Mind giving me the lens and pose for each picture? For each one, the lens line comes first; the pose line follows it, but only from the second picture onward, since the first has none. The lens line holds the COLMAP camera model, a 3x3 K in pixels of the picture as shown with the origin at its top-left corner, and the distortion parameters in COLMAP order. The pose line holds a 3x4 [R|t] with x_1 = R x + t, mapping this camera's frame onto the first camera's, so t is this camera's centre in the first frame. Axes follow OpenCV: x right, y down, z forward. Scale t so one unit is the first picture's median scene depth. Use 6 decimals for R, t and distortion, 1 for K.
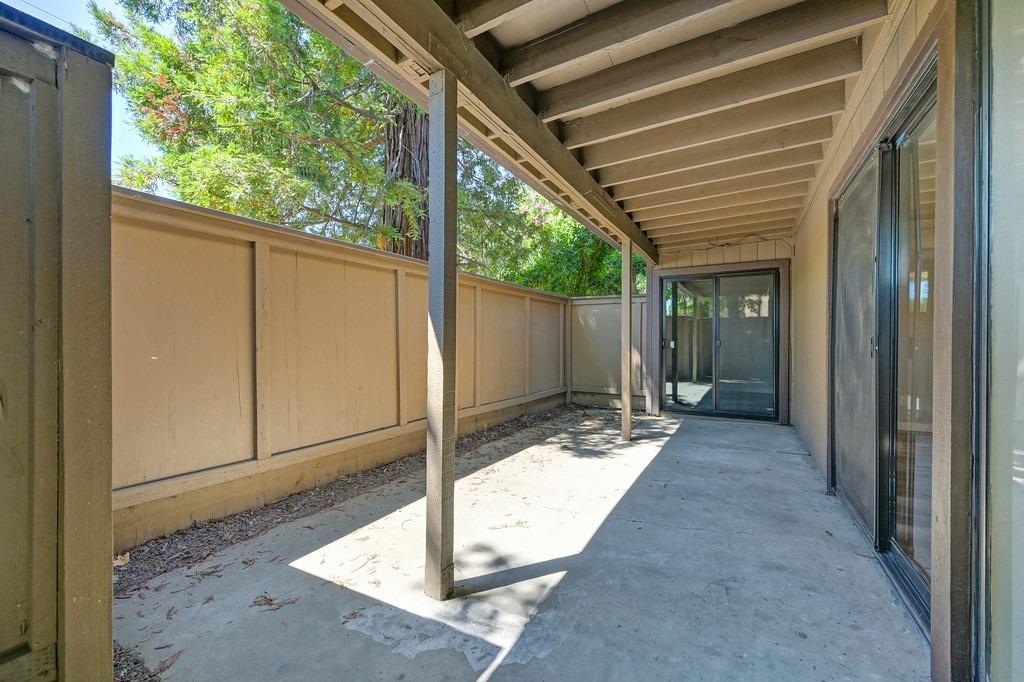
lens RADIAL K [[414.6, 0, 510.4], [0, 414.6, 343.3], [0, 0, 1]] dist [-0.000552, 0.000092]
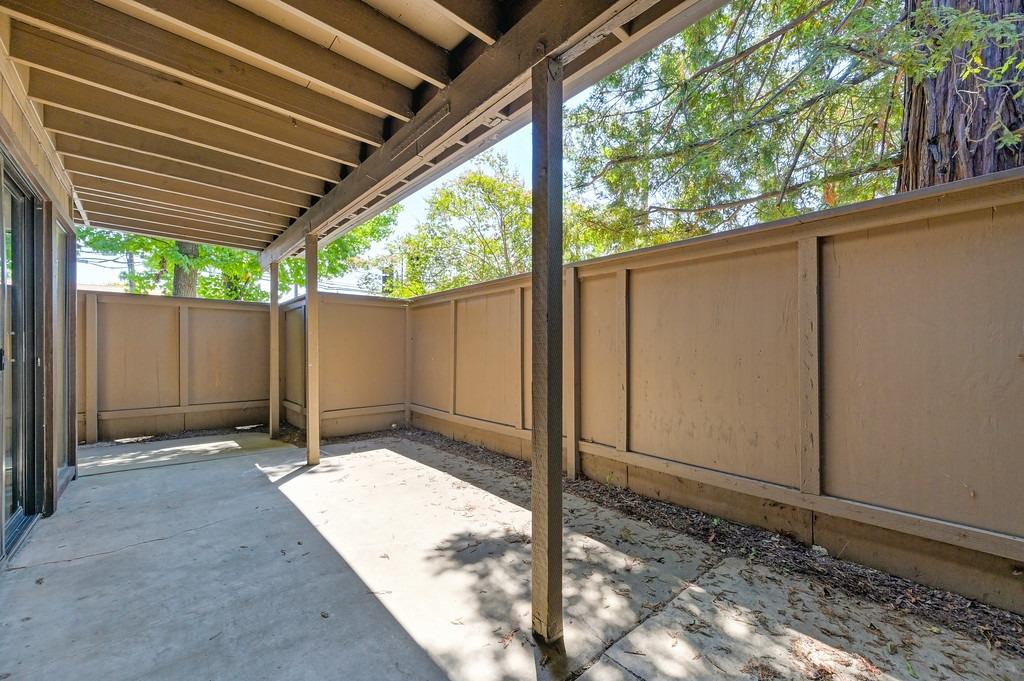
lens RADIAL K [[414.6, 0, 512.6], [0, 414.6, 349.3], [0, 0, 1]] dist [-0.000552, 0.000092]
pose [[-0.340236, -0.007596, -0.940309, 0.867711], [-0.003456, 0.999971, -0.006827, -0.002413], [0.940334, 0.000927, -0.340252, 1.531284]]
